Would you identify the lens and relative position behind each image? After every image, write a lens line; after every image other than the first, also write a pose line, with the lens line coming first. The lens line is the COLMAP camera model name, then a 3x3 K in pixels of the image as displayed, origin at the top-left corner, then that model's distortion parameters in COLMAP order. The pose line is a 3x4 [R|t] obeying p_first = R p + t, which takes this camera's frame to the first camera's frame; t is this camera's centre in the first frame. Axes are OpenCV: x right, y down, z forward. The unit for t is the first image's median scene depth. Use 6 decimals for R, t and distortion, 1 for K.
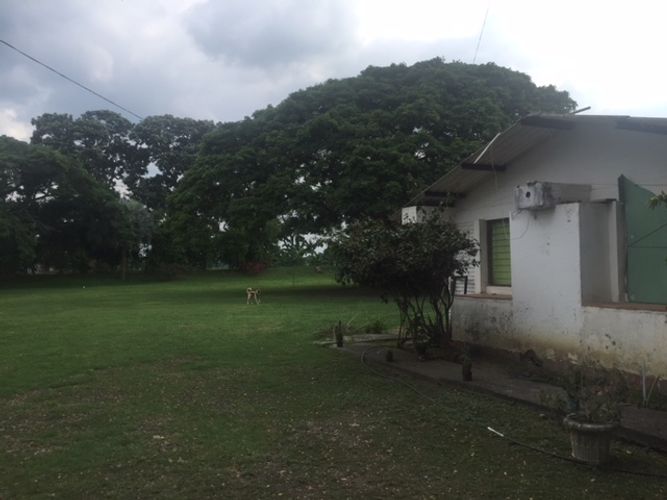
lens RADIAL K [[568.9, 0, 333.4], [0, 568.9, 252.9], [0, 0, 1]] dist [0.080260, -0.115248]
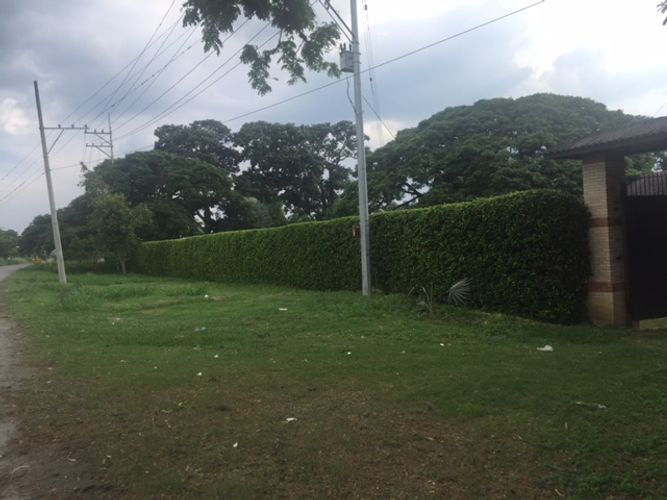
lens RADIAL K [[568.9, 0, 334.0], [0, 568.9, 249.9], [0, 0, 1]] dist [0.080260, -0.115248]
pose [[0.999362, -0.032570, 0.014675, -0.177402], [0.031930, 0.998610, 0.041927, -0.024143], [-0.016020, -0.041431, 0.999013, -0.192593]]
